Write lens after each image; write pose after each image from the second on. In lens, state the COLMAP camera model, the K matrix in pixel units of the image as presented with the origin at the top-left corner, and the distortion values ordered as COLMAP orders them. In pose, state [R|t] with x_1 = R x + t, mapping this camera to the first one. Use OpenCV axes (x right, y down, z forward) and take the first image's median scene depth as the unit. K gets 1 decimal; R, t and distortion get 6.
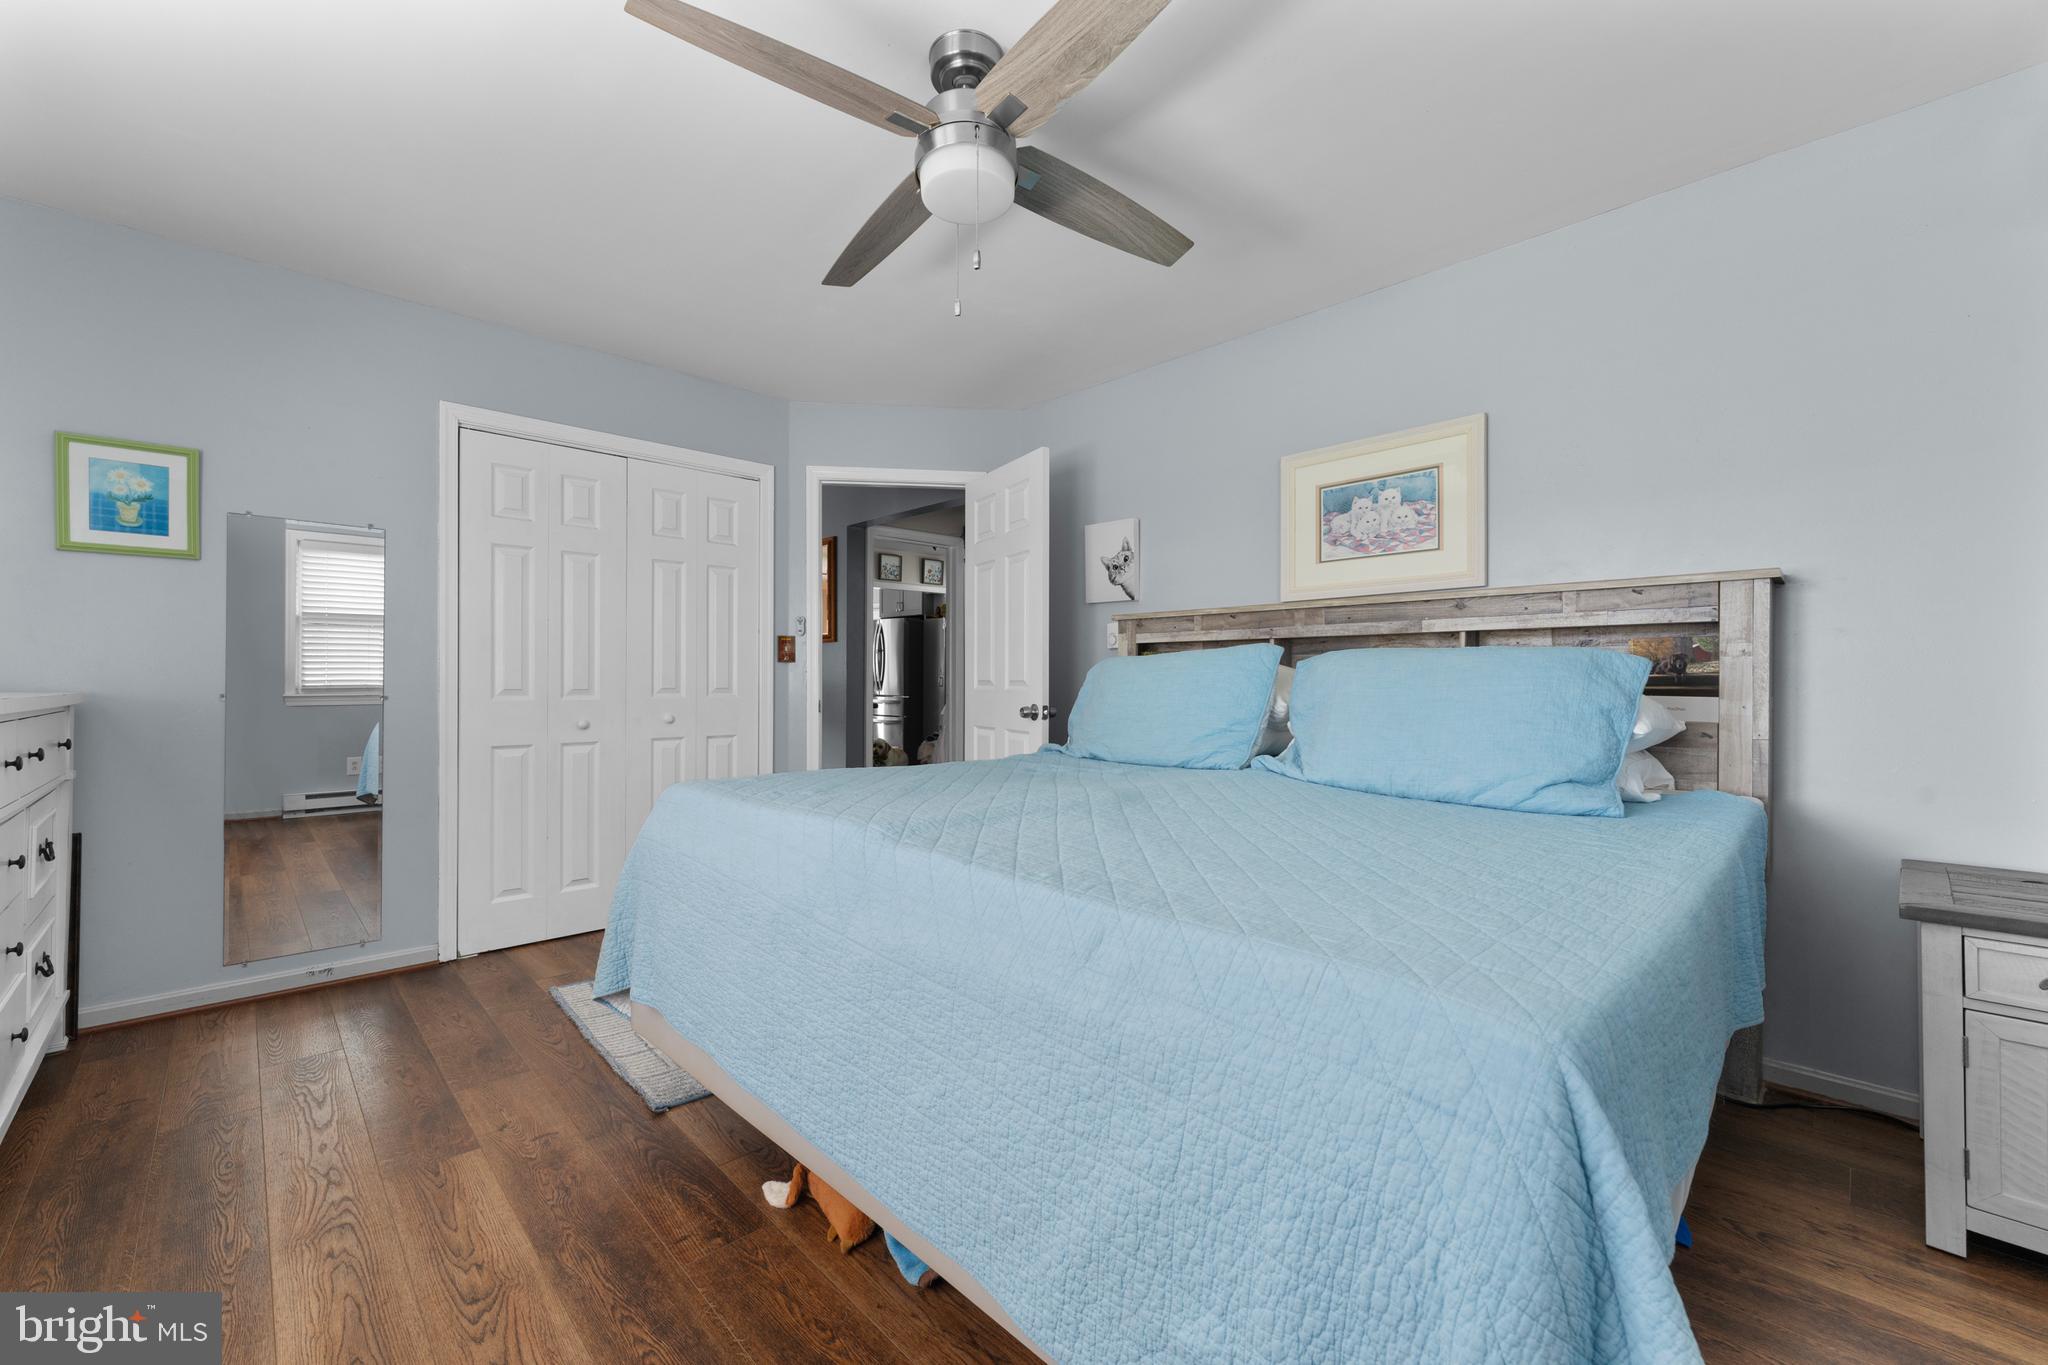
lens RADIAL K [[818.3, 0, 1027.2], [0, 818.3, 678.5], [0, 0, 1]] dist [0.000979, 0.000290]
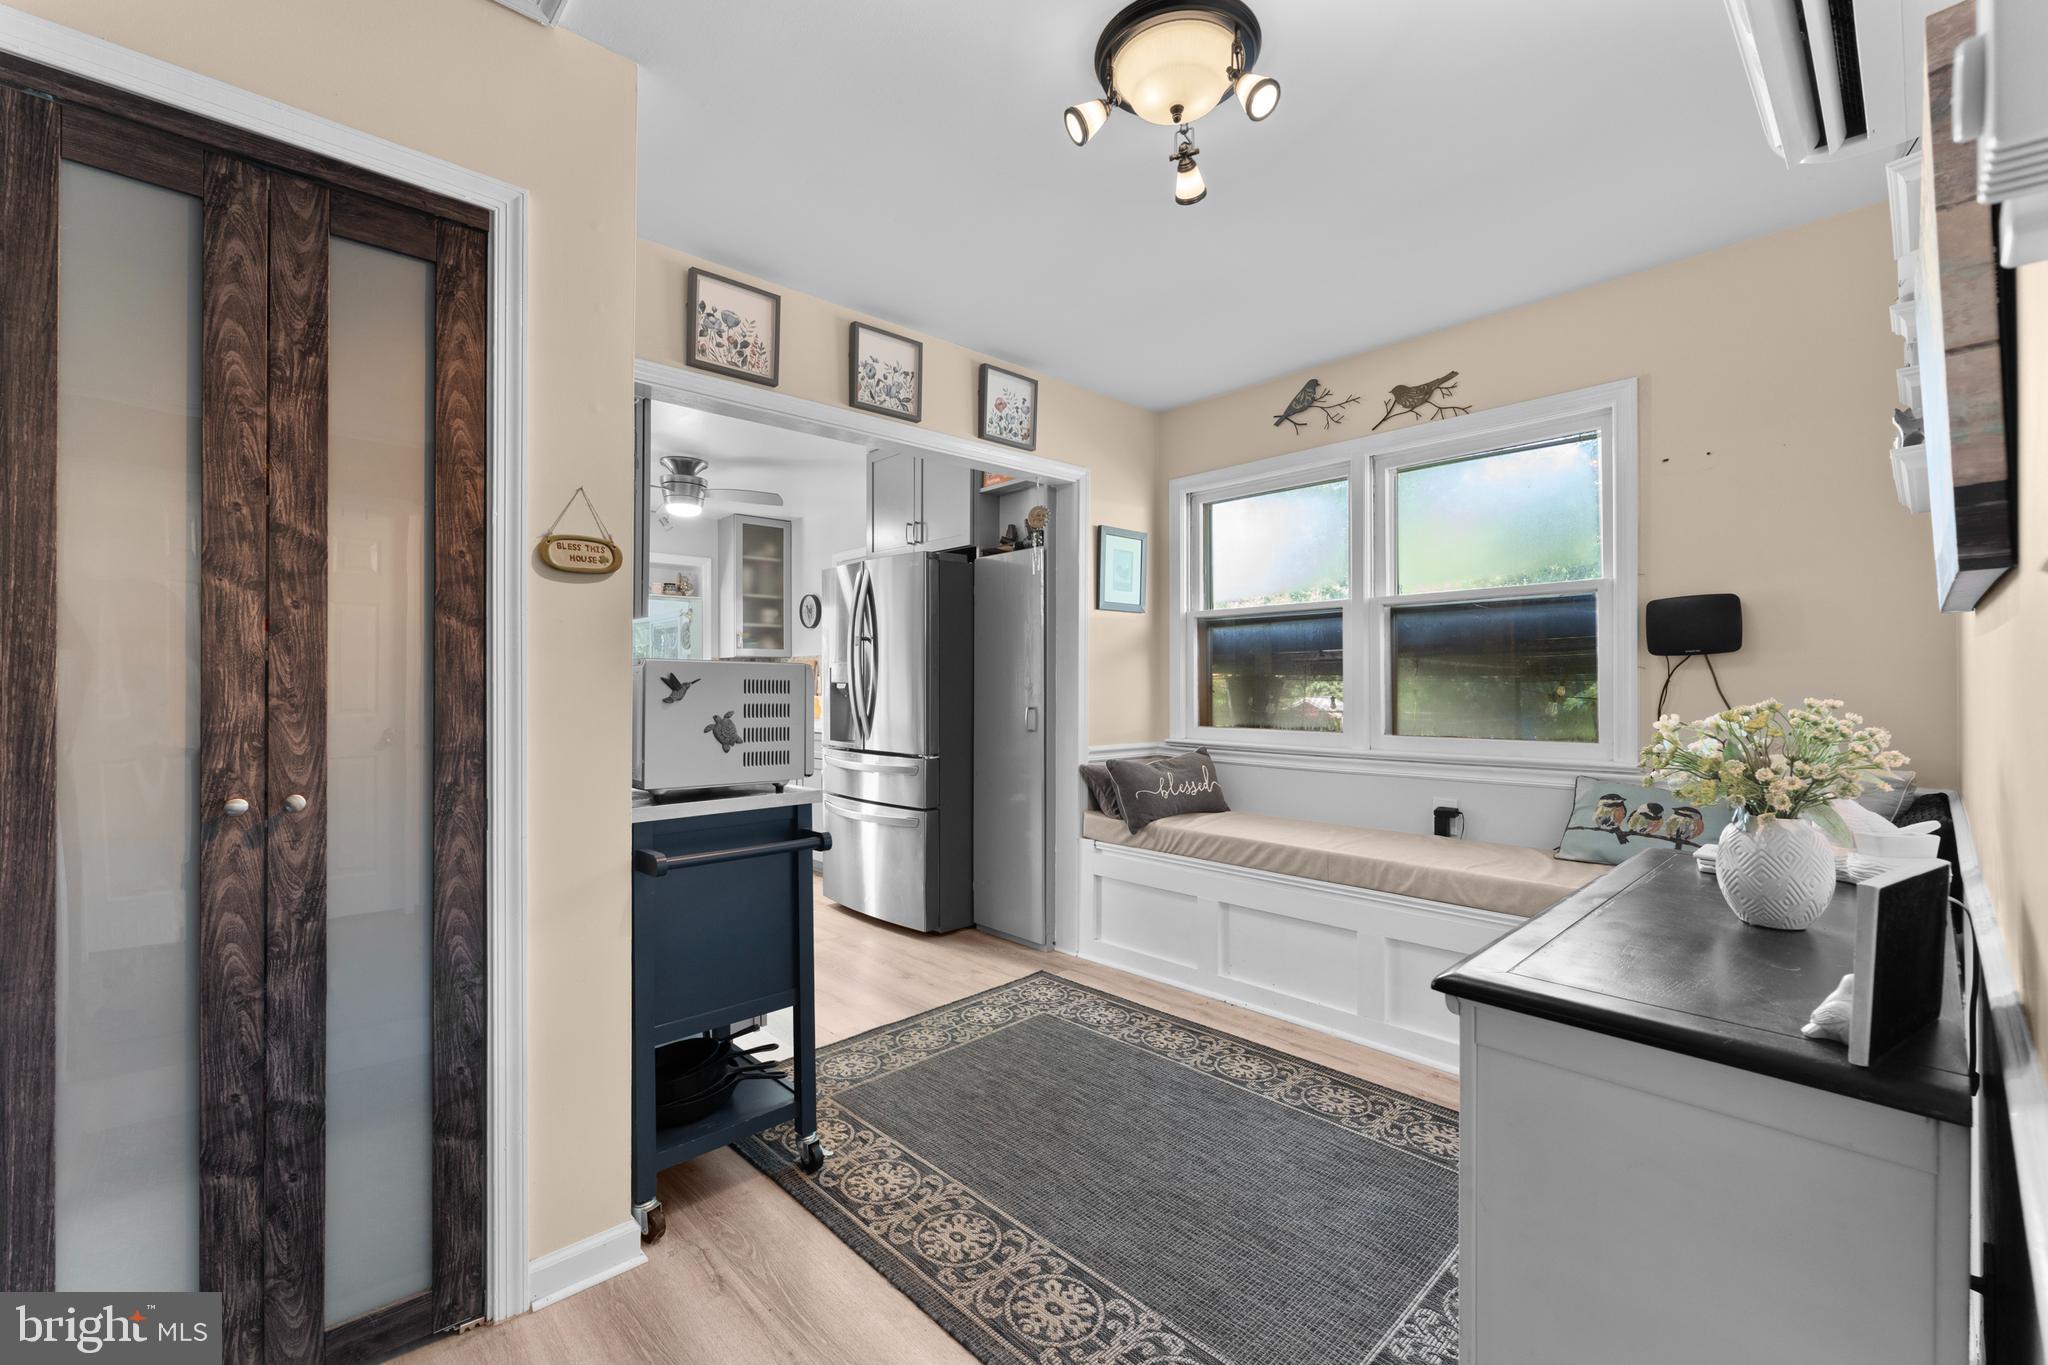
lens RADIAL K [[845.7, 0, 1024.7], [0, 845.7, 698.6], [0, 0, 1]] dist [-0.001888, -0.000518]
pose [[0.999889, -0.009908, -0.011091, -0.102504], [0.010126, 0.999754, 0.019720, -0.012907], [0.010893, -0.019830, 0.999744, 0.616013]]
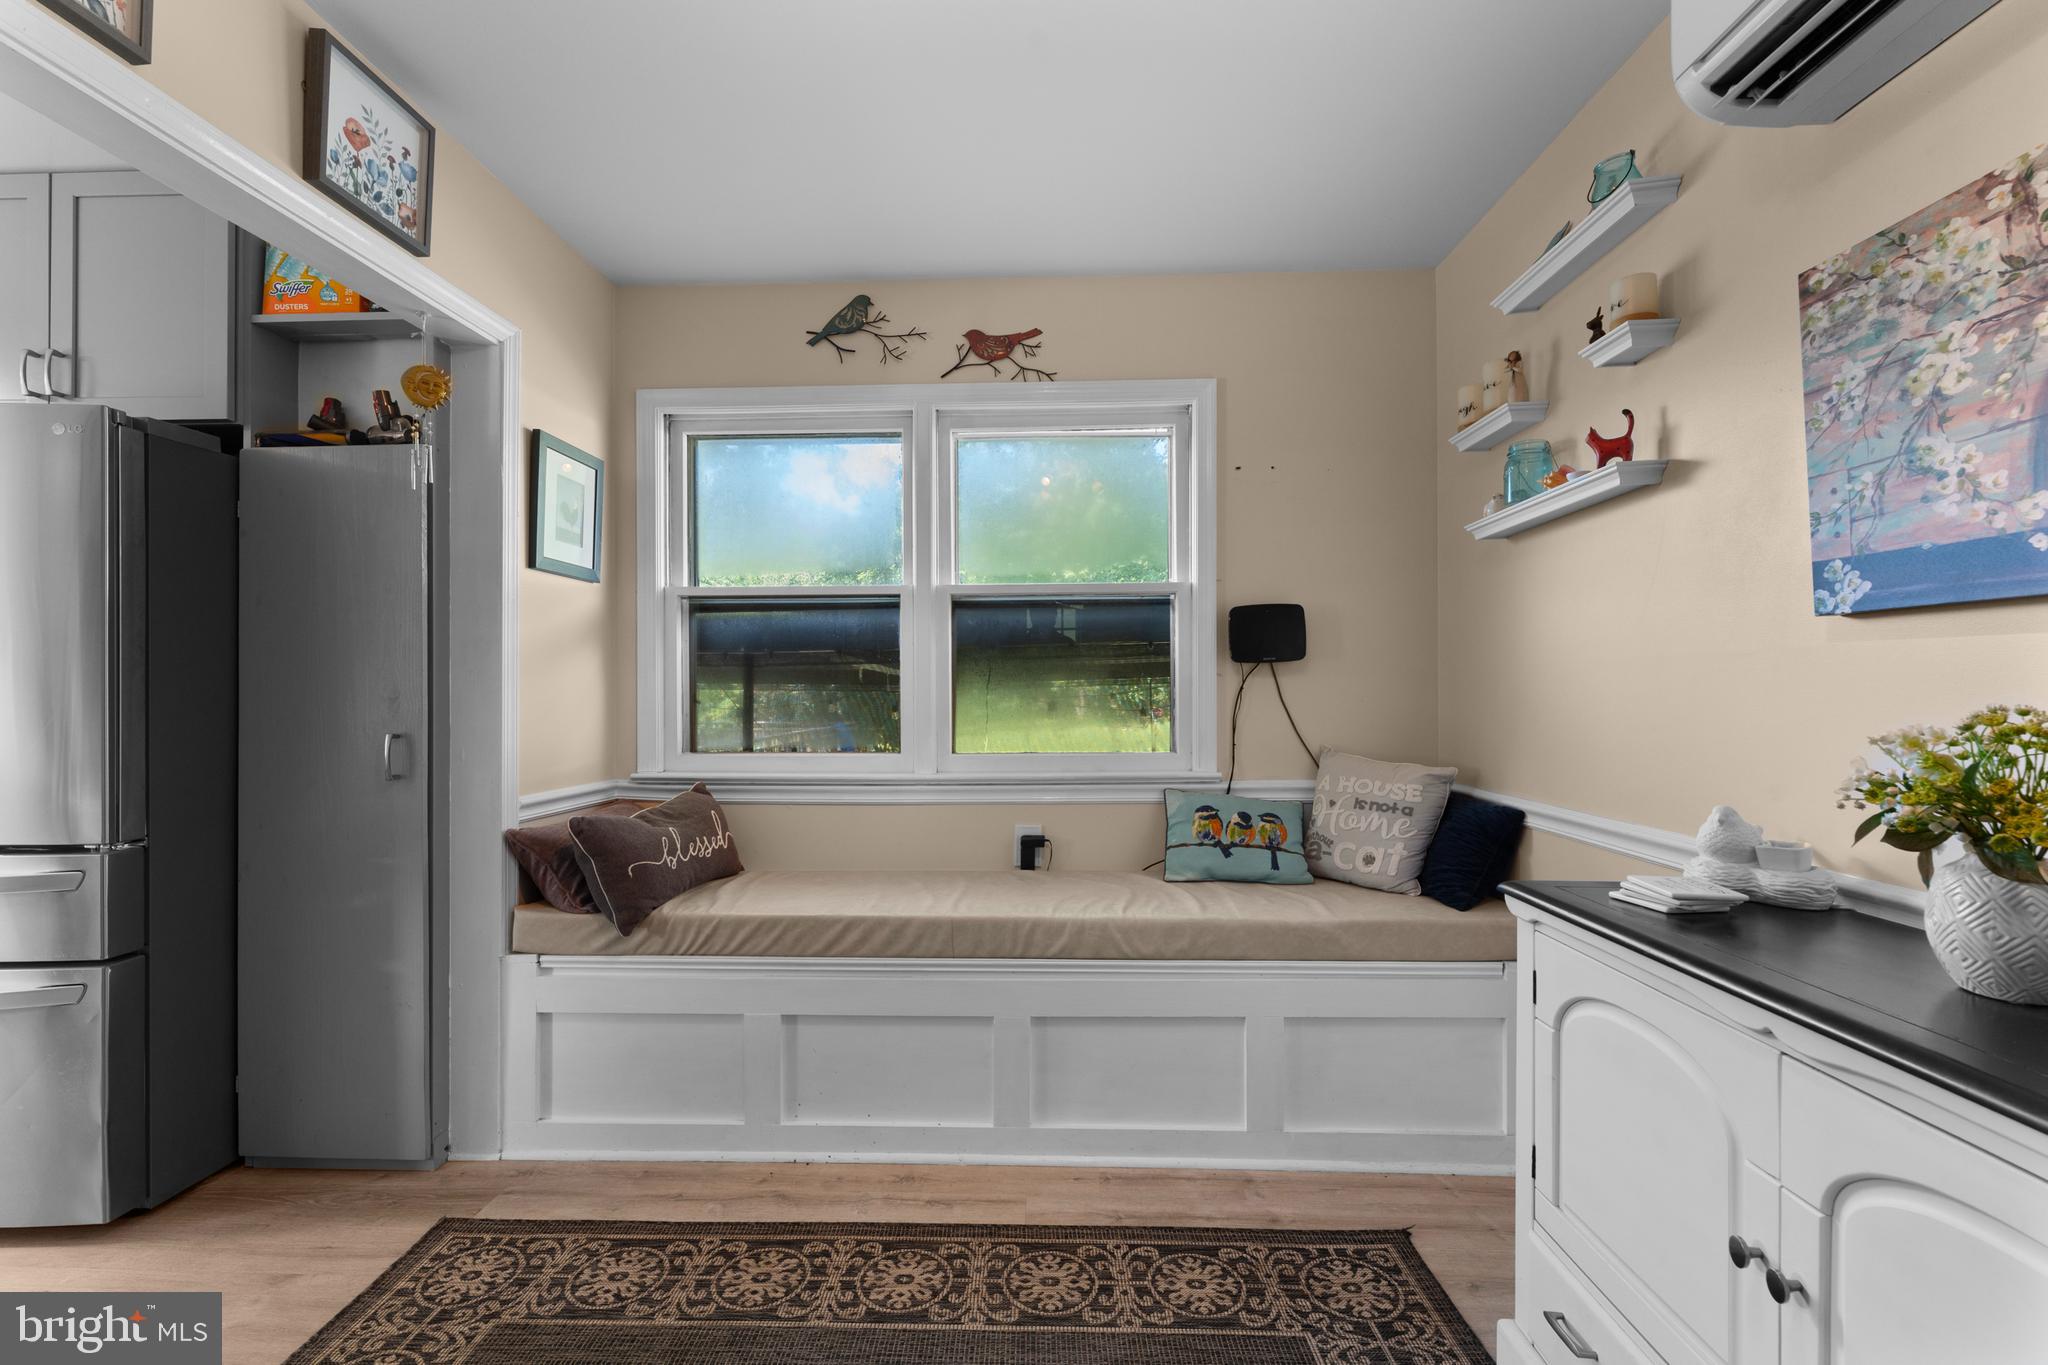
lens RADIAL K [[845.7, 0, 1024.7], [0, 845.7, 698.6], [0, 0, 1]] dist [-0.001888, -0.000518]
pose [[0.716683, -0.014618, 0.697246, -0.139263], [0.006459, 0.999877, 0.014324, -0.012126], [-0.697370, -0.005762, 0.716689, 0.743628]]
